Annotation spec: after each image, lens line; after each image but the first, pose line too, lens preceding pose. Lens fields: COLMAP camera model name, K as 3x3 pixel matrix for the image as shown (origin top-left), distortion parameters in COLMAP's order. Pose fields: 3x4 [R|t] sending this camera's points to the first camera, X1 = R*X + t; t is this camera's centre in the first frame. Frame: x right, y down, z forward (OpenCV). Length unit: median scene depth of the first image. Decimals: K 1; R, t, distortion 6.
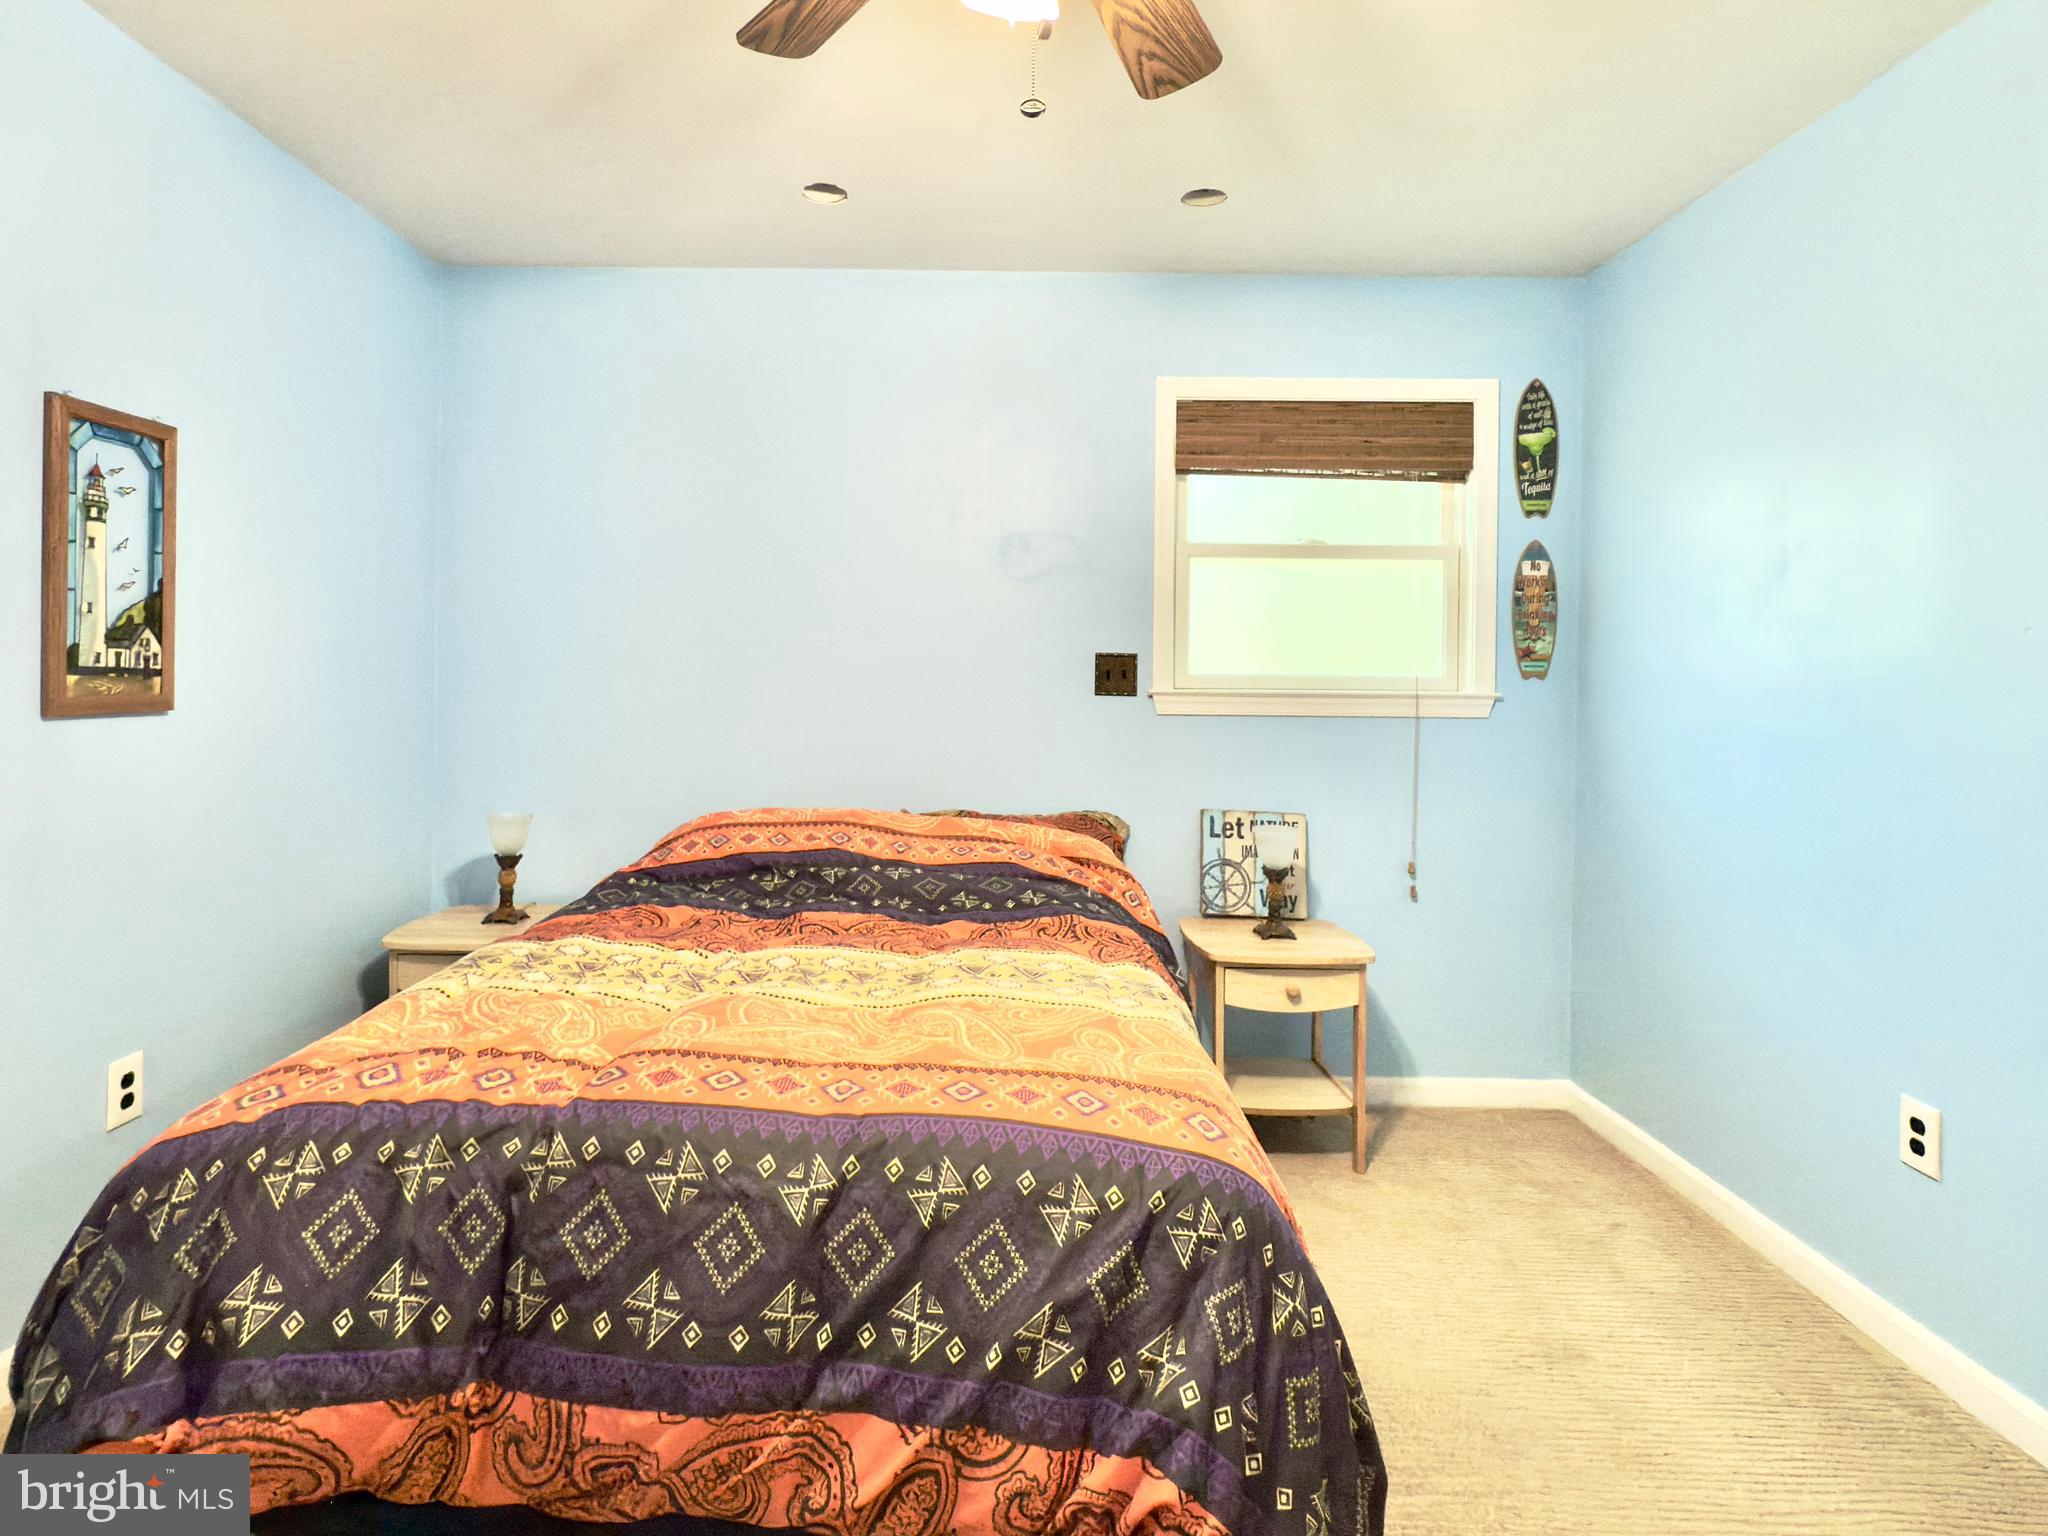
lens RADIAL K [[1003.4, 0, 983.5], [0, 1003.4, 740.8], [0, 0, 1]] dist [-0.000952, -0.000748]
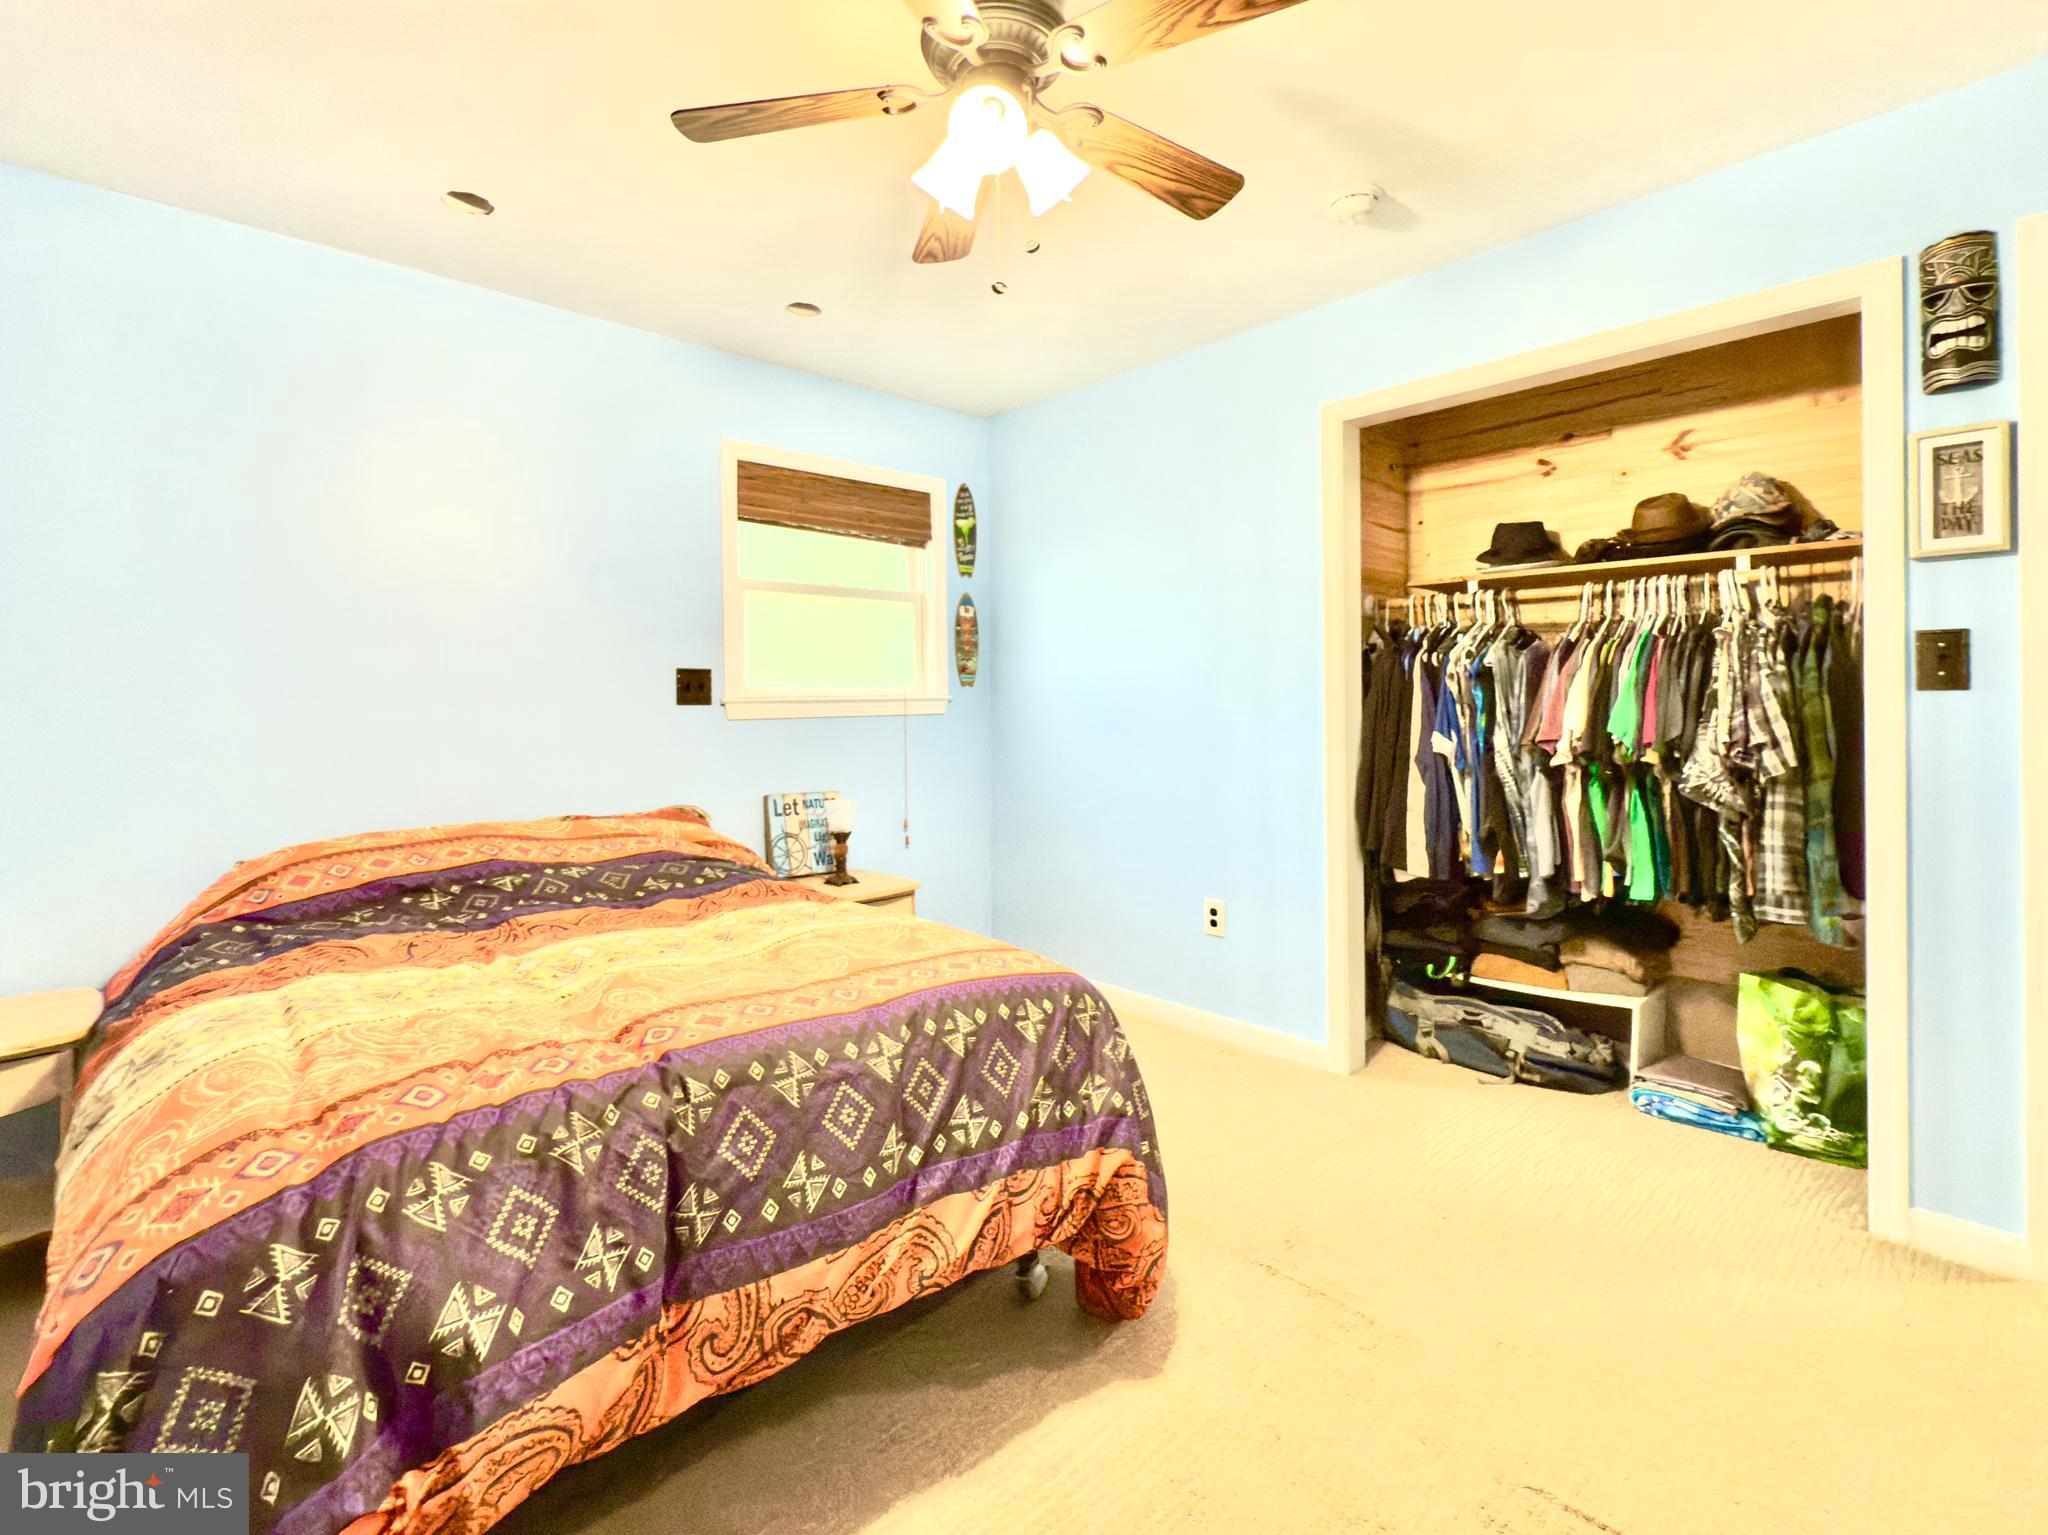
lens RADIAL K [[834.1, 0, 1024.4], [0, 834.1, 760.0], [0, 0, 1]] dist [0.000421, -0.000083]
pose [[0.760861, -0.070776, 0.645044, -0.707445], [0.061351, 0.997427, 0.037074, 0.022799], [-0.646009, 0.011366, 0.763245, 0.029247]]
